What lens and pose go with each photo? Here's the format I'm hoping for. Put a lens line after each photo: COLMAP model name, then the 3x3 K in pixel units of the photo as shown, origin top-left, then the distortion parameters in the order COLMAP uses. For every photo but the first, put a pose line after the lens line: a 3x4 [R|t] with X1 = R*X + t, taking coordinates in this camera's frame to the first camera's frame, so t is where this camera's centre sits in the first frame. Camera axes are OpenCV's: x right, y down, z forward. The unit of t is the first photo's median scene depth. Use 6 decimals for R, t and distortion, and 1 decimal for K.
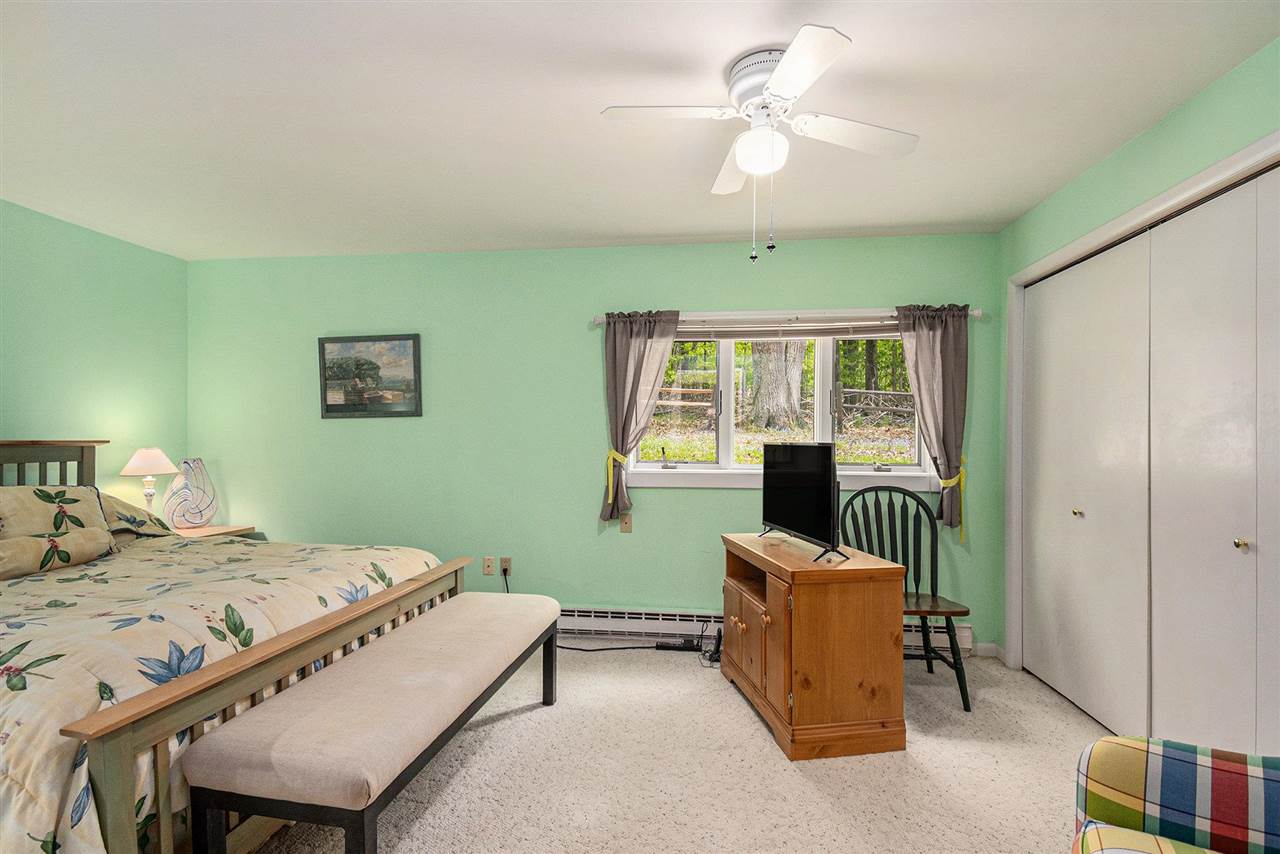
lens RADIAL K [[577.9, 0, 648.6], [0, 577.9, 435.0], [0, 0, 1]] dist [-0.001226, -0.000711]
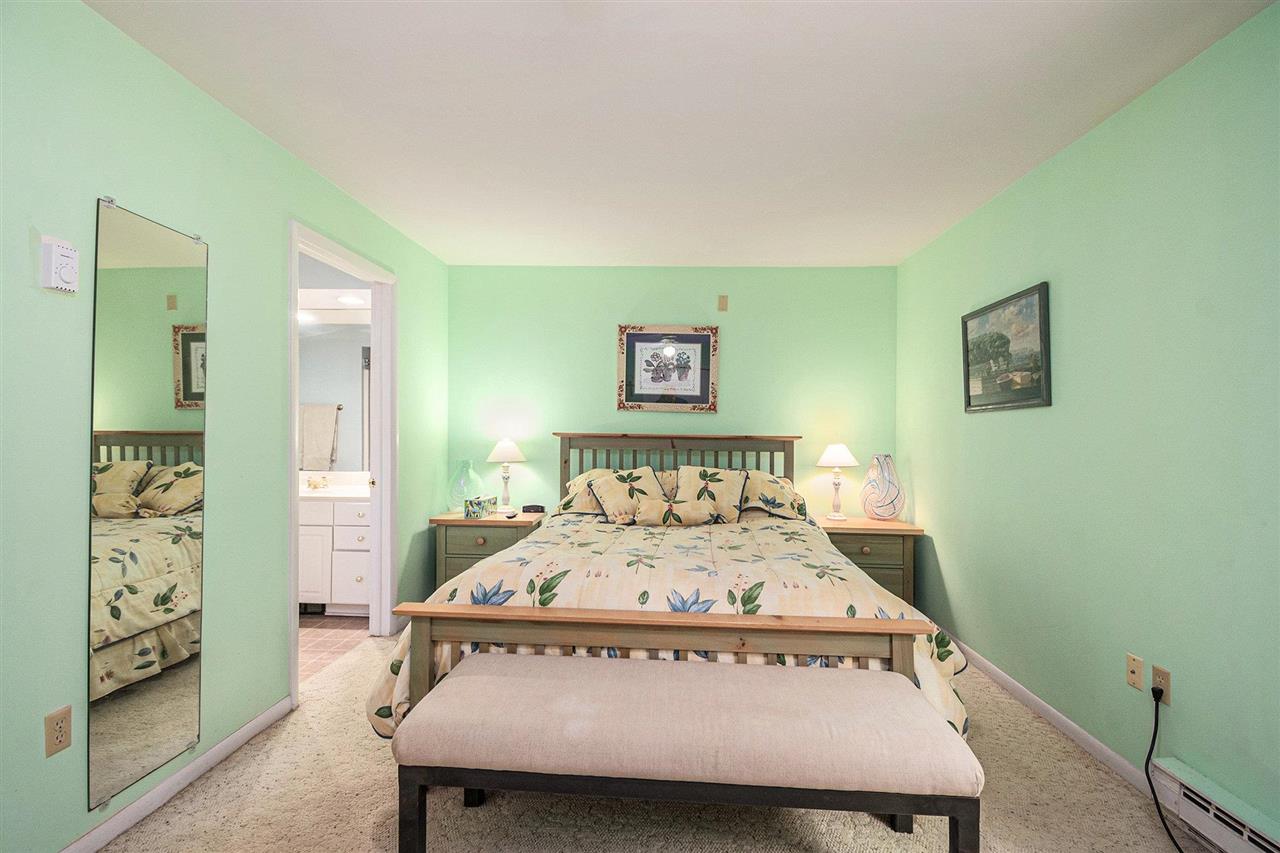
lens RADIAL K [[577.9, 0, 648.6], [0, 577.9, 434.5], [0, 0, 1]] dist [-0.001226, -0.000711]
pose [[0.059867, 0.010129, -0.998155, 0.245670], [0.002794, 0.999943, 0.010315, -0.007000], [0.998202, -0.003407, 0.059835, 0.506120]]
